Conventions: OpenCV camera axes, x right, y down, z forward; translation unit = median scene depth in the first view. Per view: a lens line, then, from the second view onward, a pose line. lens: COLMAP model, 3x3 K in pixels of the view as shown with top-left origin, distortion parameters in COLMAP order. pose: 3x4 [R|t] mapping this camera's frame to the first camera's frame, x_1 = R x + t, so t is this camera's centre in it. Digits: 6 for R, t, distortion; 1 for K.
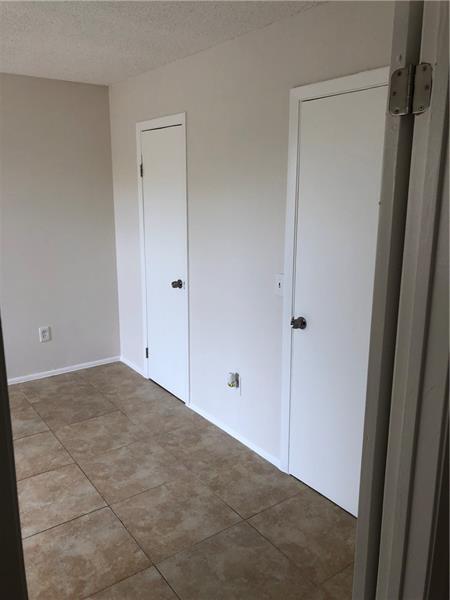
lens RADIAL K [[491.4, 0, 230.6], [0, 491.4, 299.0], [0, 0, 1]] dist [0.025709, -0.017743]
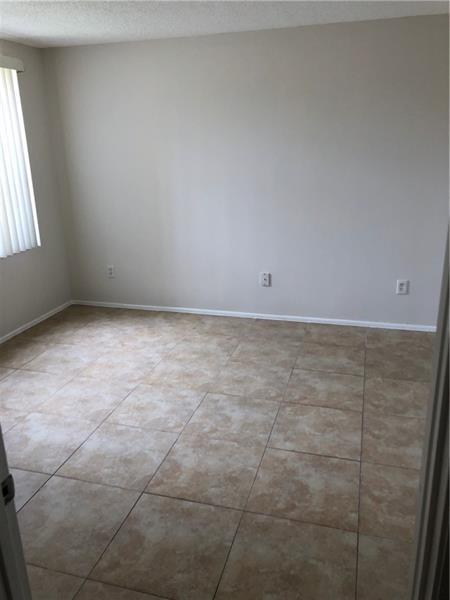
lens RADIAL K [[491.4, 0, 219.2], [0, 491.4, 298.0], [0, 0, 1]] dist [0.025709, -0.017743]
pose [[0.603050, 0.218140, -0.767298, 0.248872], [-0.144940, 0.975836, 0.163514, -0.023744], [0.784426, 0.012605, 0.620095, 0.137264]]
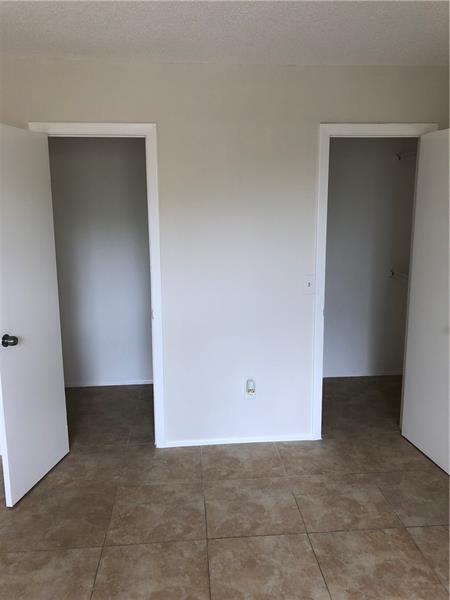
lens RADIAL K [[491.4, 0, 224.0], [0, 491.4, 298.3], [0, 0, 1]] dist [0.025709, -0.017743]
pose [[0.512278, -0.166090, 0.842606, -0.959581], [0.199925, 0.977230, 0.071078, -0.113408], [-0.835225, 0.132047, 0.533819, 0.512146]]
